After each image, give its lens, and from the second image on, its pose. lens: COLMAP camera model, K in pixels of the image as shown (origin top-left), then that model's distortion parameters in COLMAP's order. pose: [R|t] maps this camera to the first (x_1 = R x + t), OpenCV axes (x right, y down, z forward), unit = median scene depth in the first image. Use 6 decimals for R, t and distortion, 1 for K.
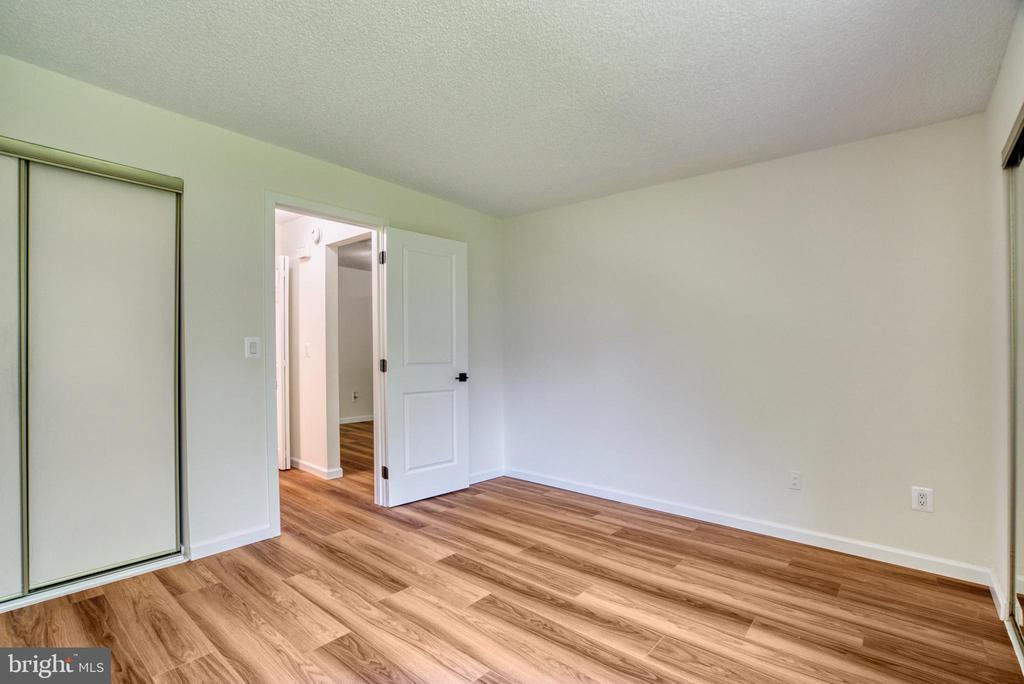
lens RADIAL K [[482.3, 0, 511.3], [0, 482.3, 346.9], [0, 0, 1]] dist [-0.004517, 0.005998]
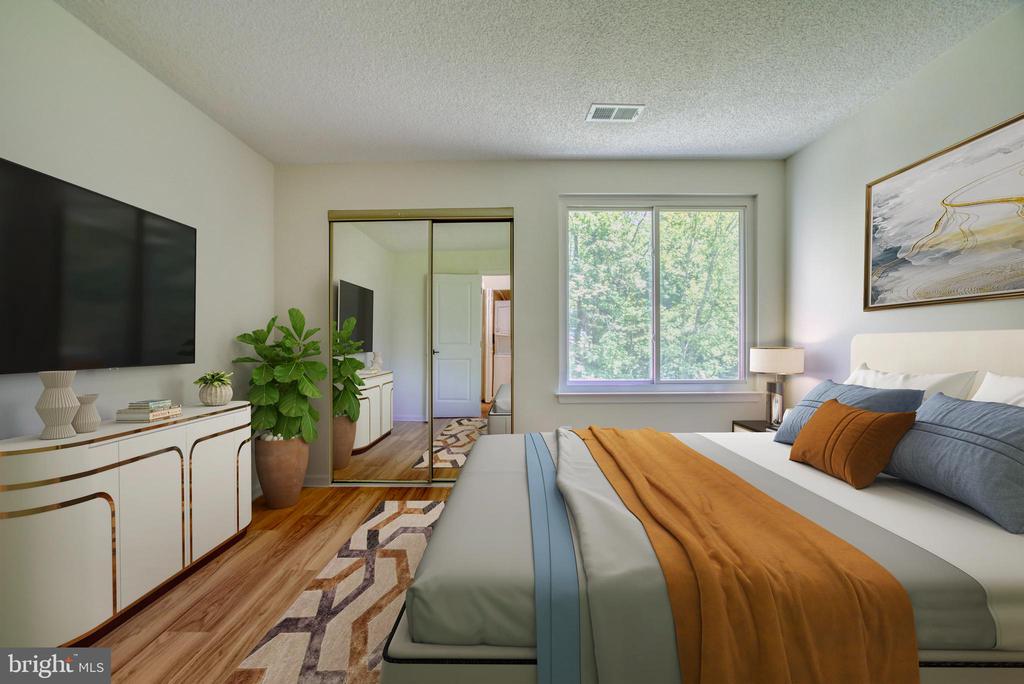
lens RADIAL K [[482.3, 0, 510.7], [0, 482.3, 344.2], [0, 0, 1]] dist [-0.004517, 0.005998]
pose [[-0.647565, 0.000585, 0.762010, -0.566245], [-0.002804, 0.999991, -0.003150, 0.066580], [-0.762005, -0.004177, -0.647558, 1.377155]]
